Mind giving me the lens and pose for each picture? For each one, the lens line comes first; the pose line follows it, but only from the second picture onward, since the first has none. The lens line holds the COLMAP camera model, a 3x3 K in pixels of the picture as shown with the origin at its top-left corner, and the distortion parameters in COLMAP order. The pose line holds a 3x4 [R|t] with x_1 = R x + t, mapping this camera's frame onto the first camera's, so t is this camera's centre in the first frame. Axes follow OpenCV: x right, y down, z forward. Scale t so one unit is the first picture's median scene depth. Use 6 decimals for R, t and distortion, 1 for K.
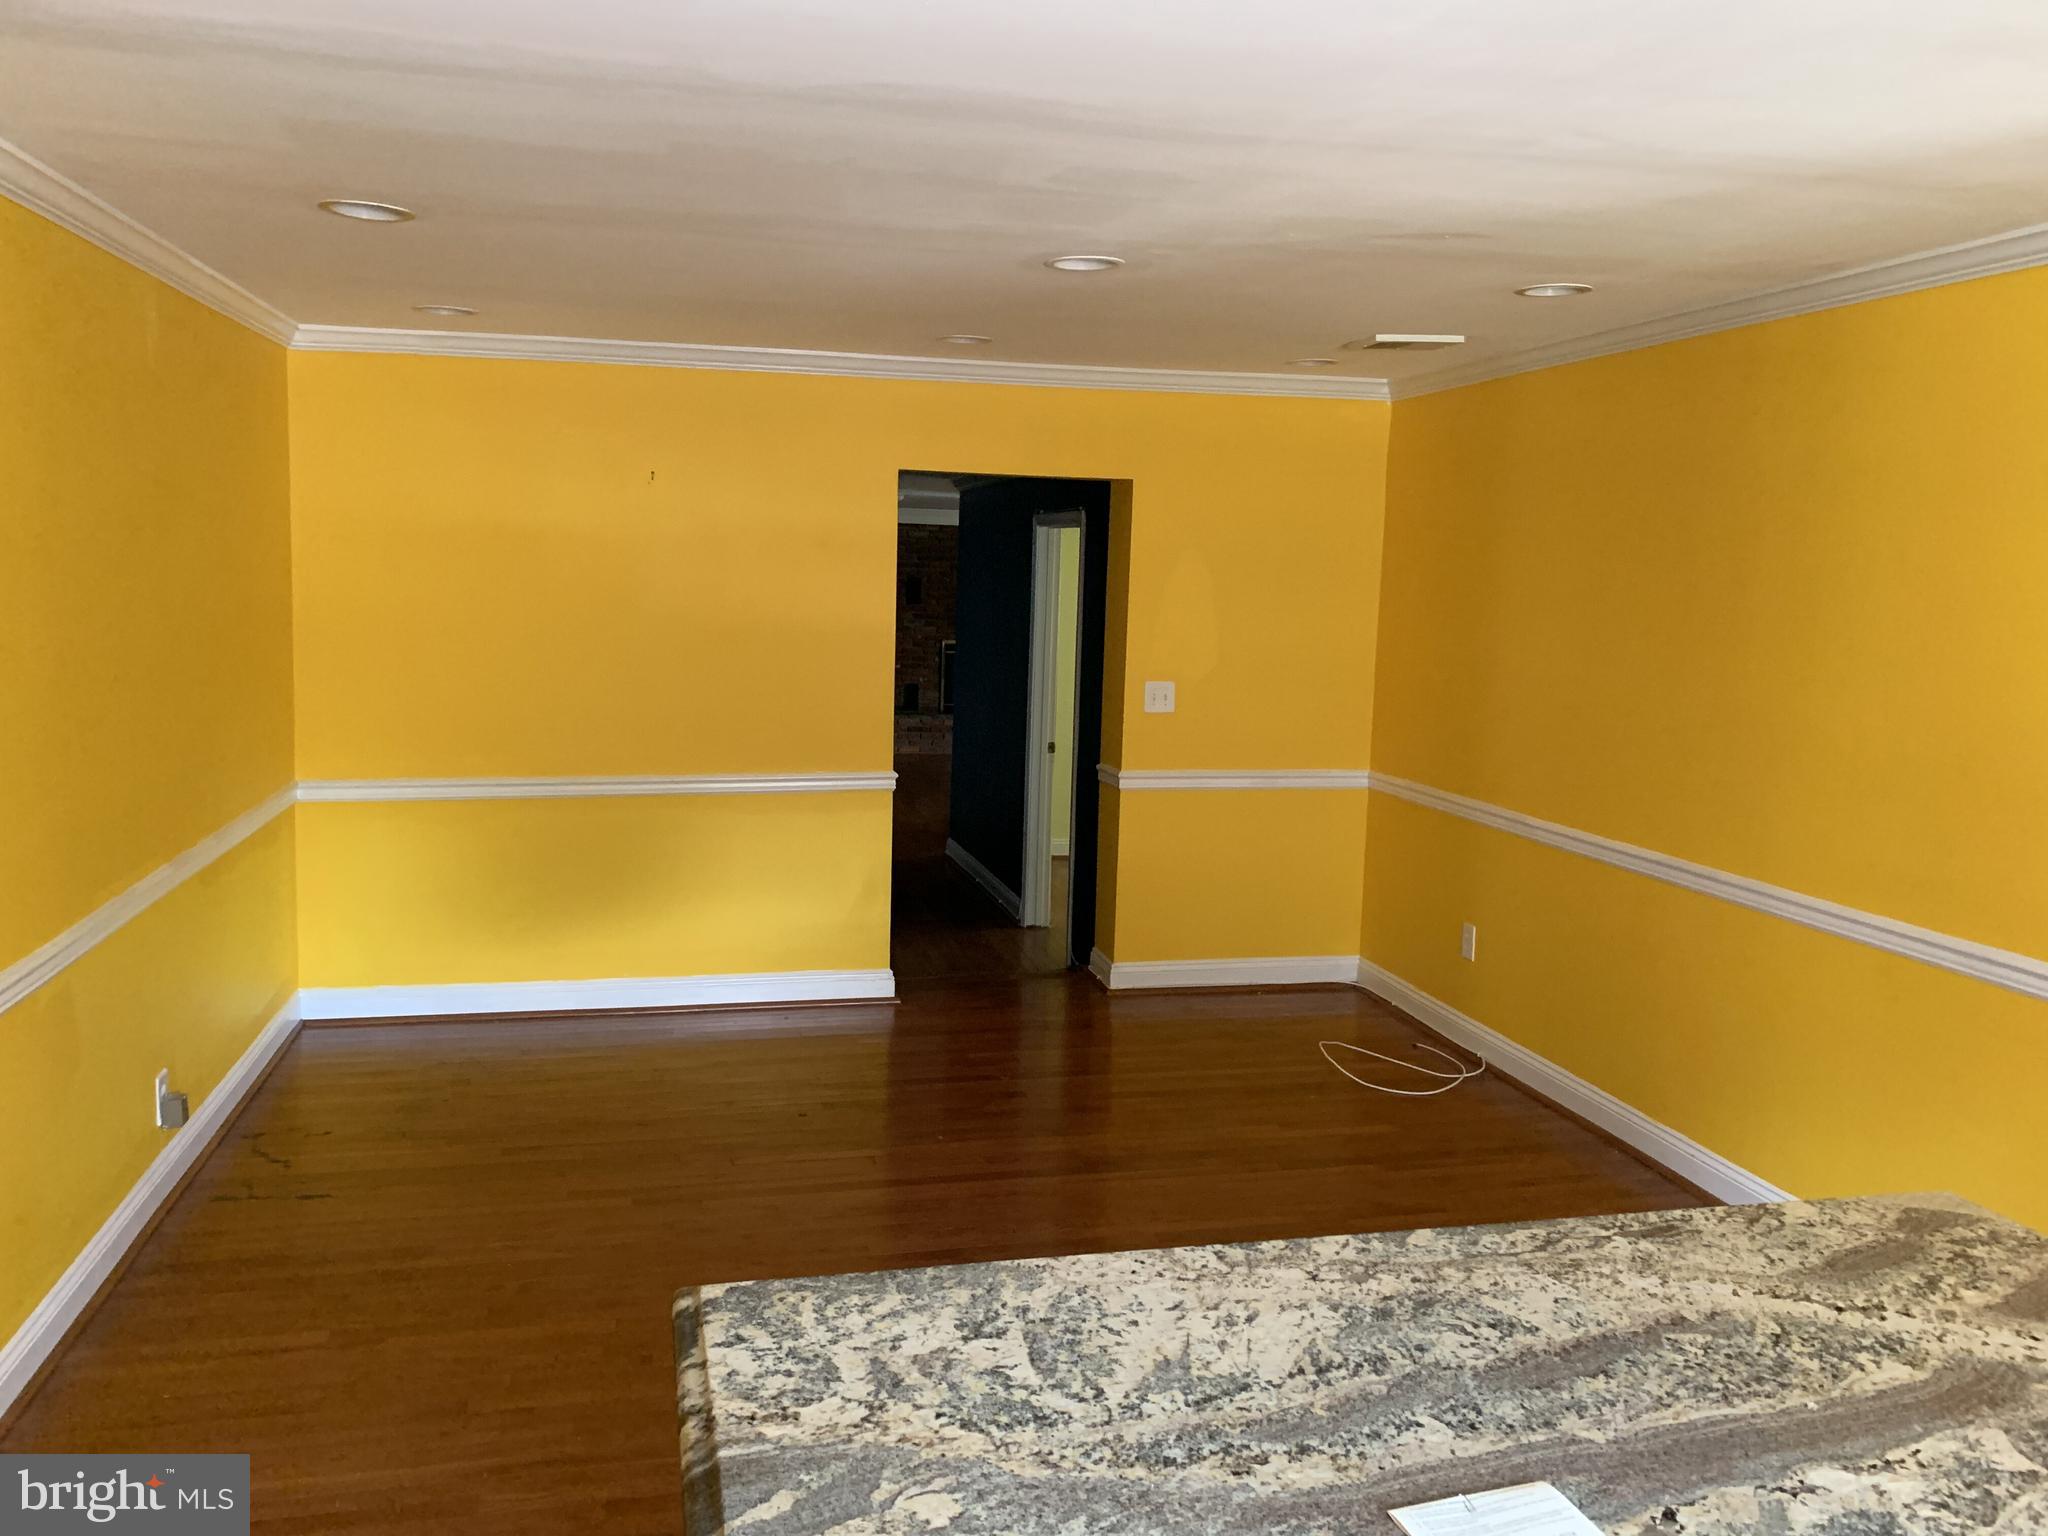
lens RADIAL K [[1567.2, 0, 1028.1], [0, 1567.2, 754.2], [0, 0, 1]] dist [0.032279, -0.015201]
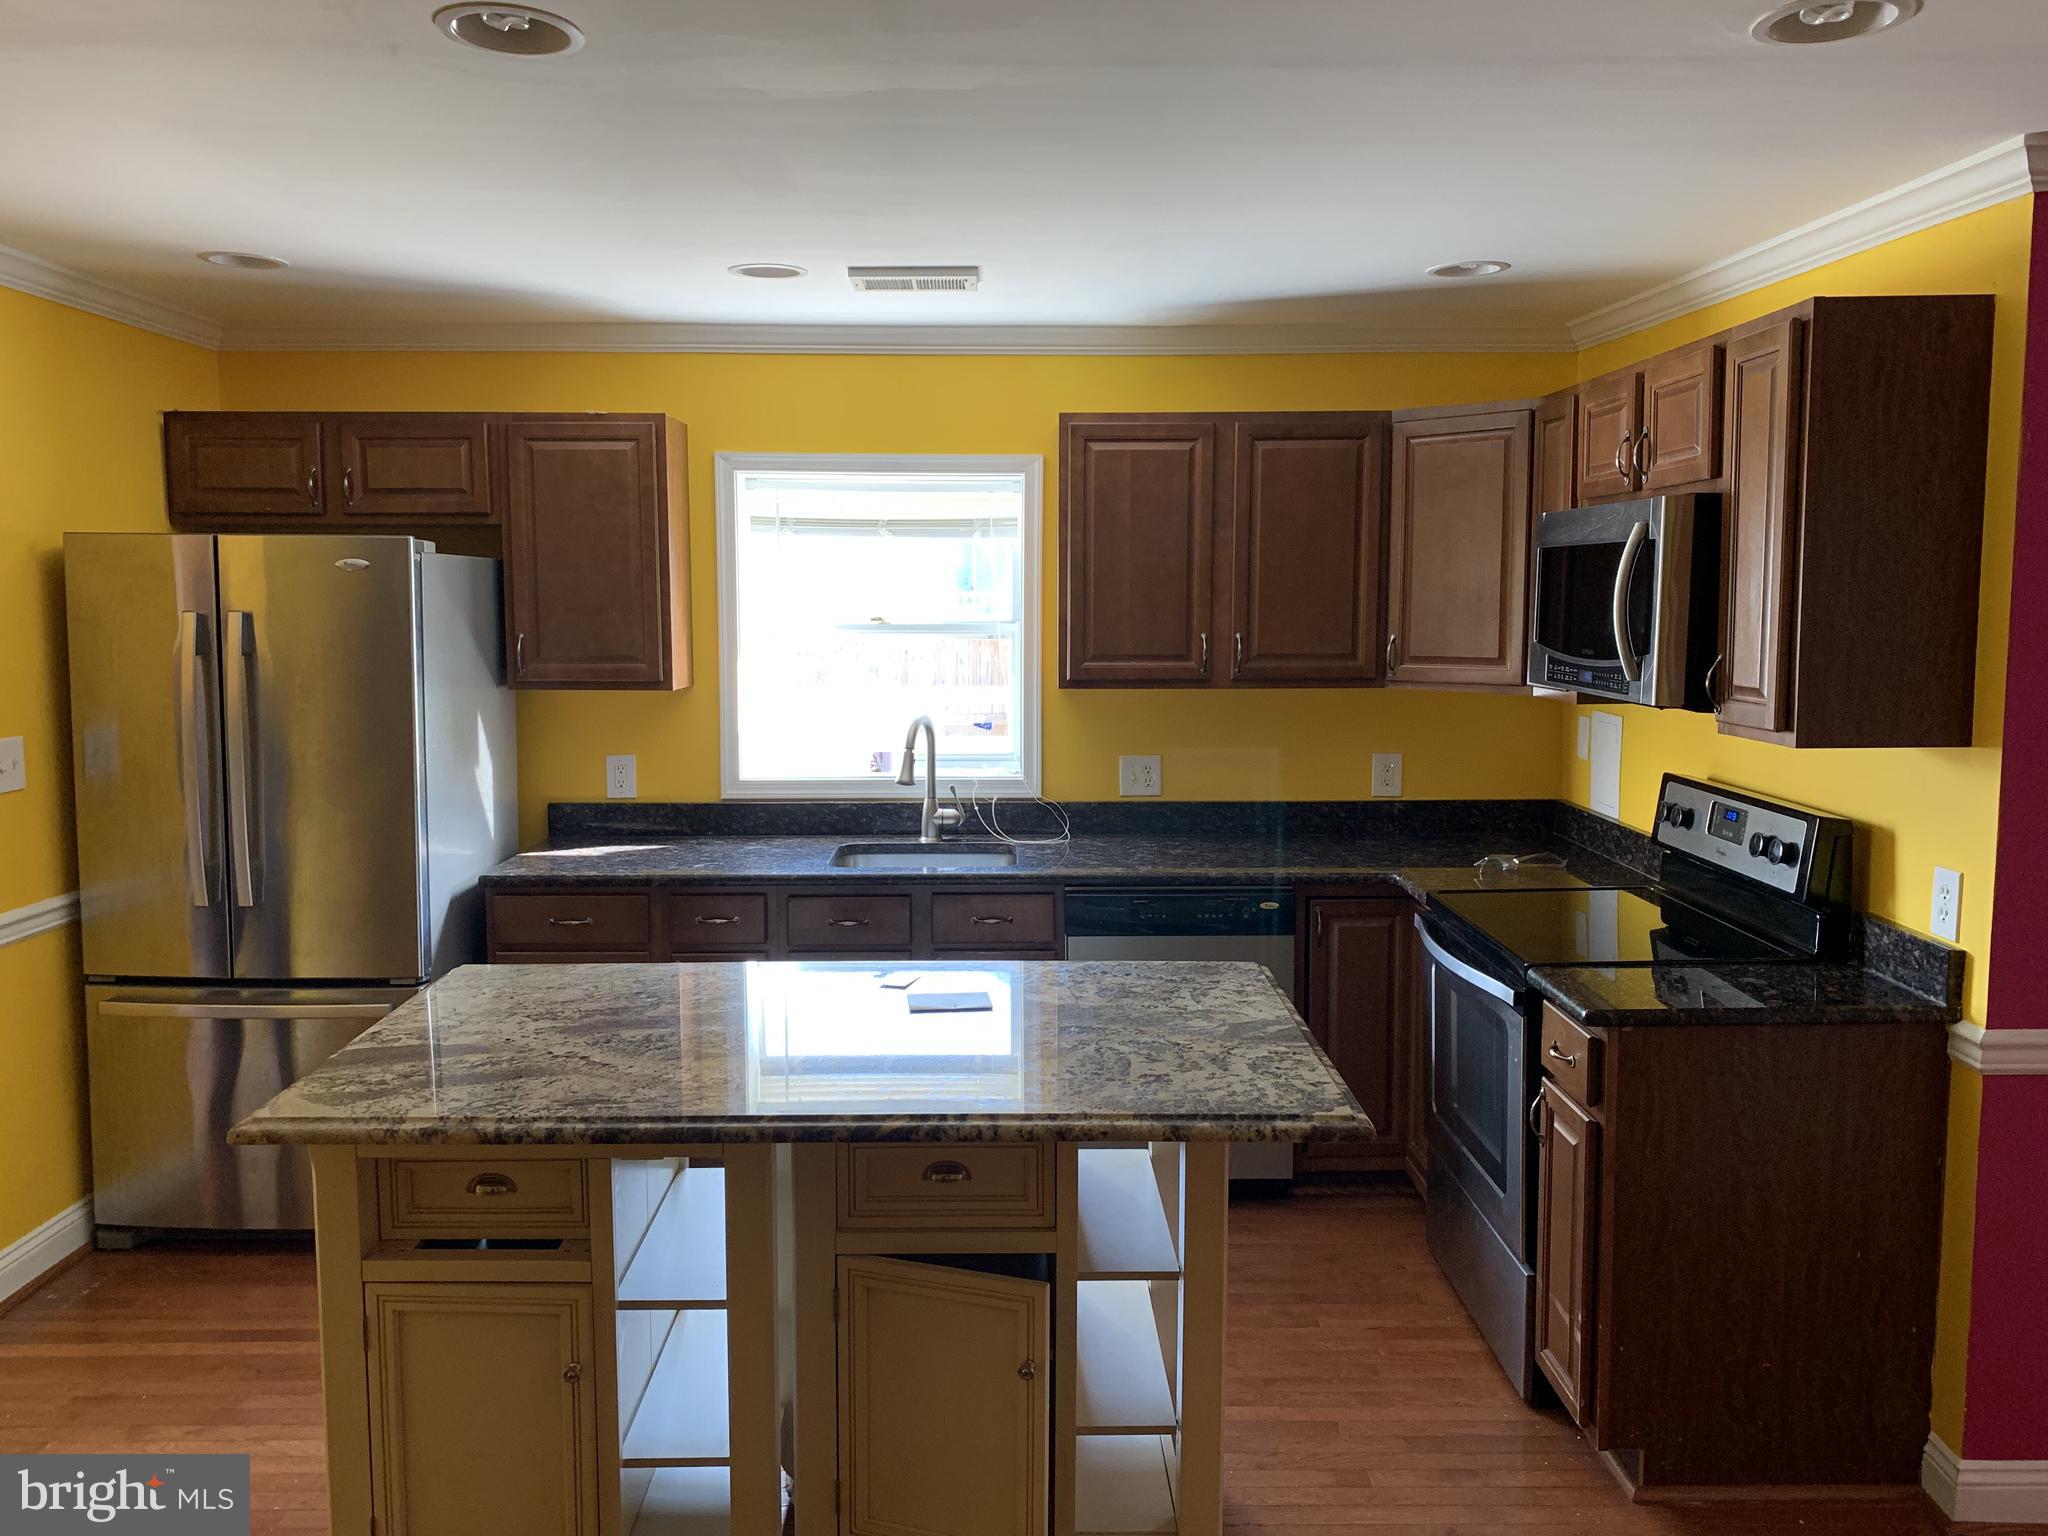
lens RADIAL K [[1567.2, 0, 1012.0], [0, 1567.2, 764.9], [0, 0, 1]] dist [0.032279, -0.015201]
pose [[-0.970640, -0.053174, 0.234584, -0.236903], [0.001598, 0.973812, 0.227350, -0.279810], [-0.240530, 0.221050, -0.945136, 2.417583]]
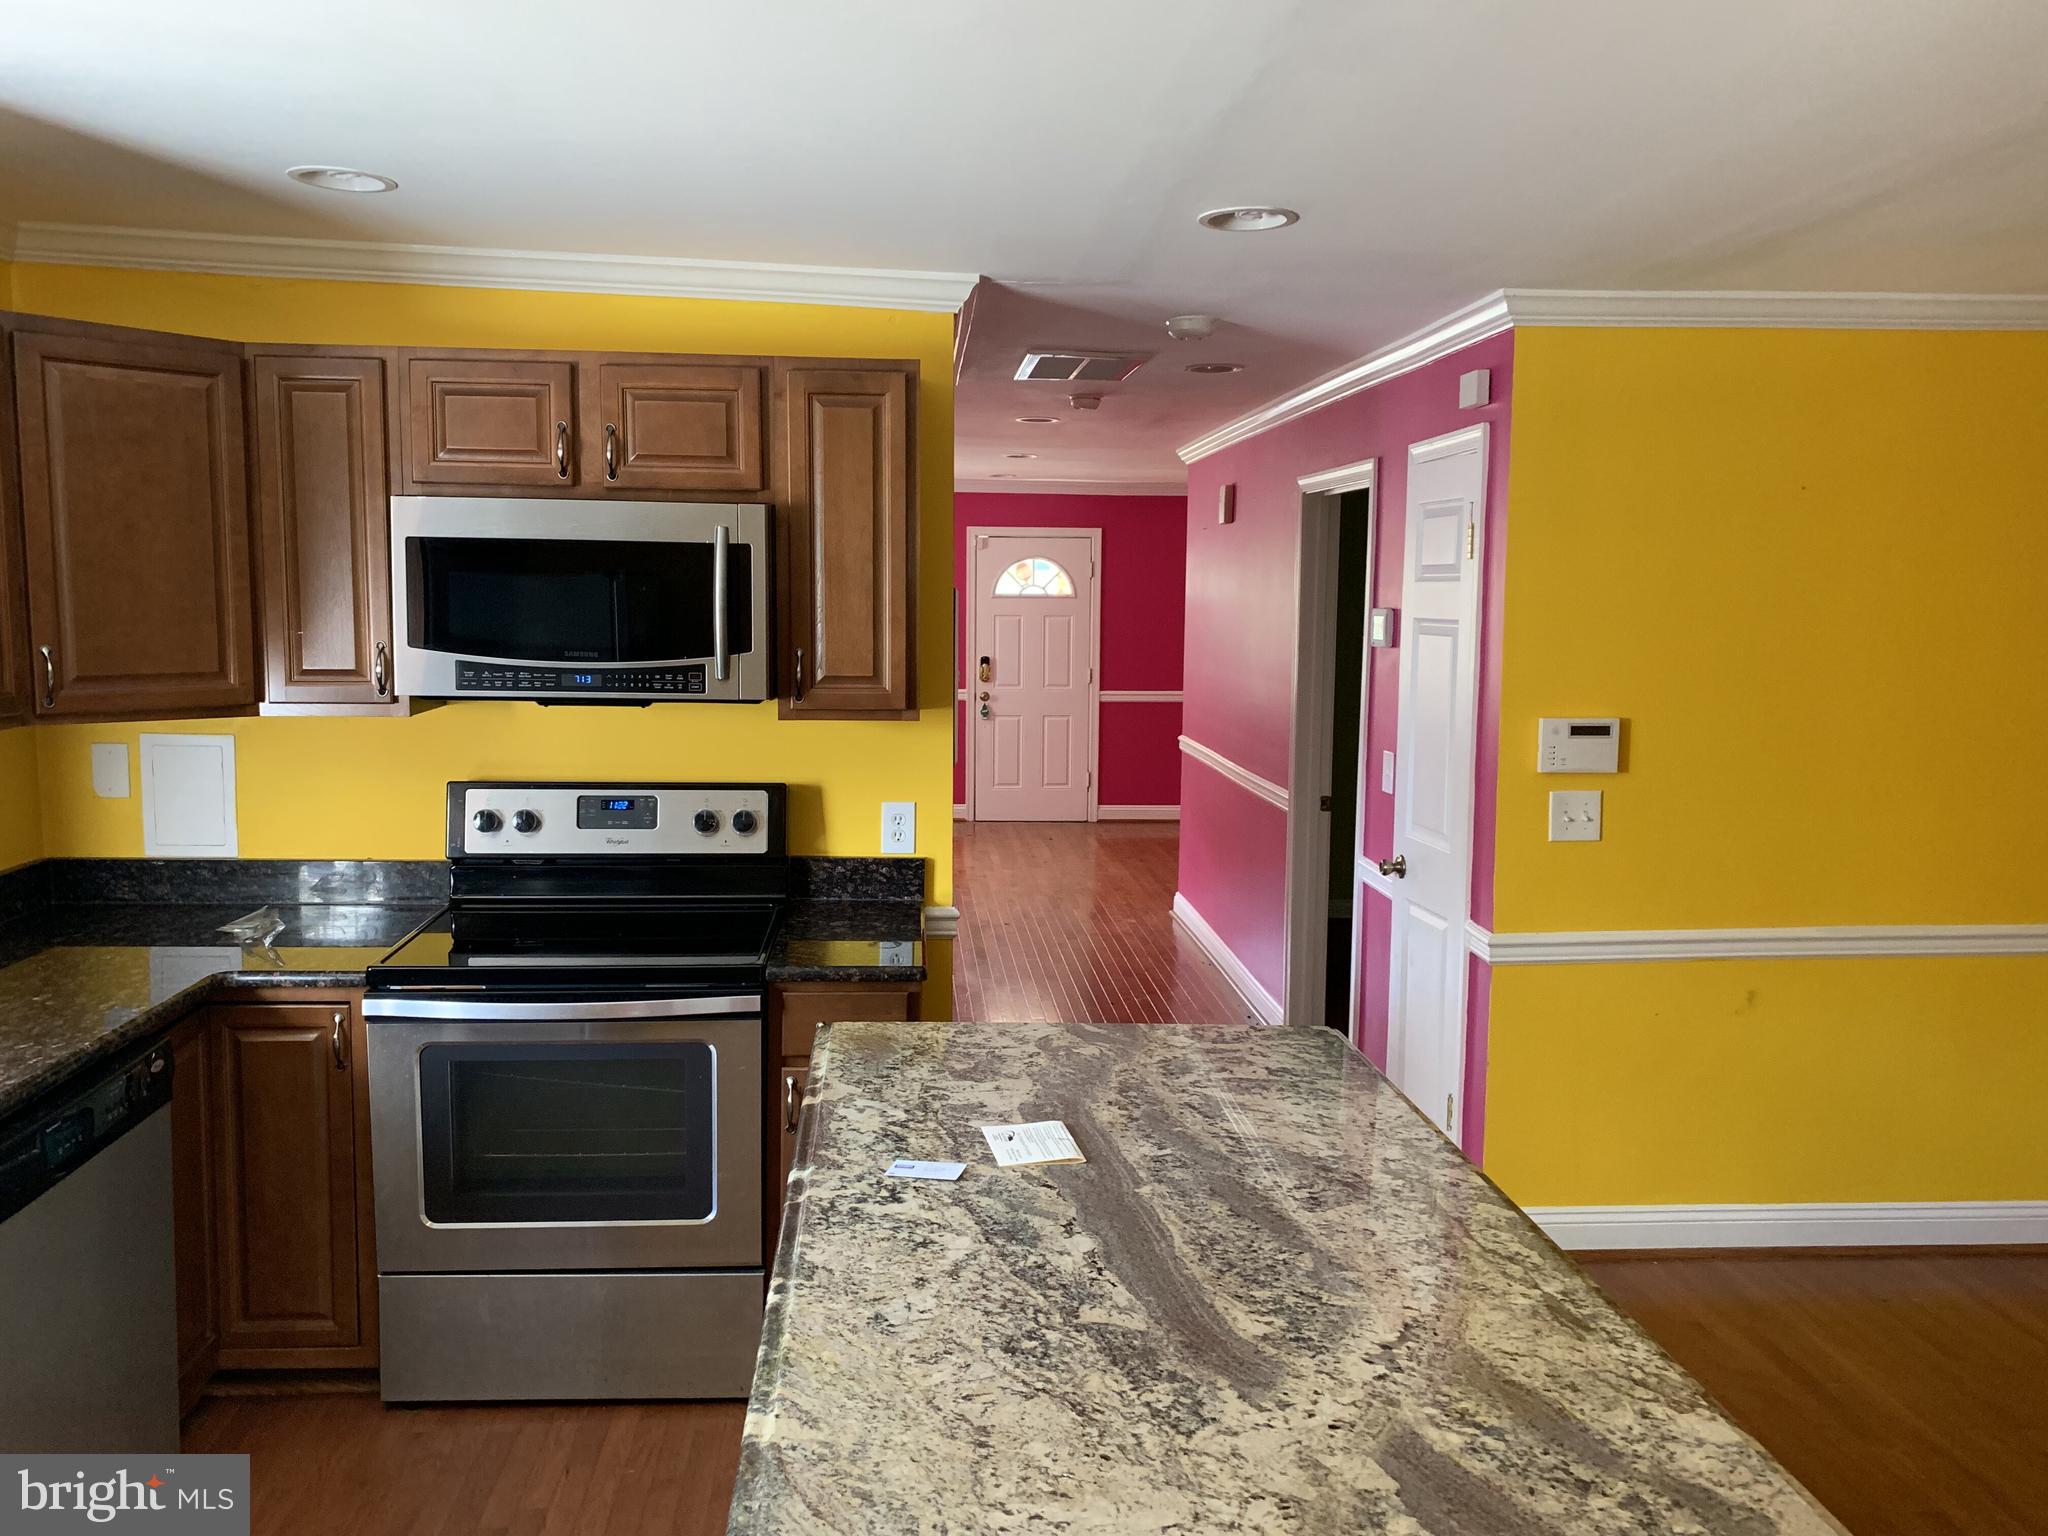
lens RADIAL K [[1567.2, 0, 1021.8], [0, 1567.2, 762.1], [0, 0, 1]] dist [0.032279, -0.015201]
pose [[-0.159738, 0.073600, -0.984412, 1.547999], [-0.135241, 0.986182, 0.095678, -0.057342], [0.977852, 0.148417, -0.147577, 0.936641]]
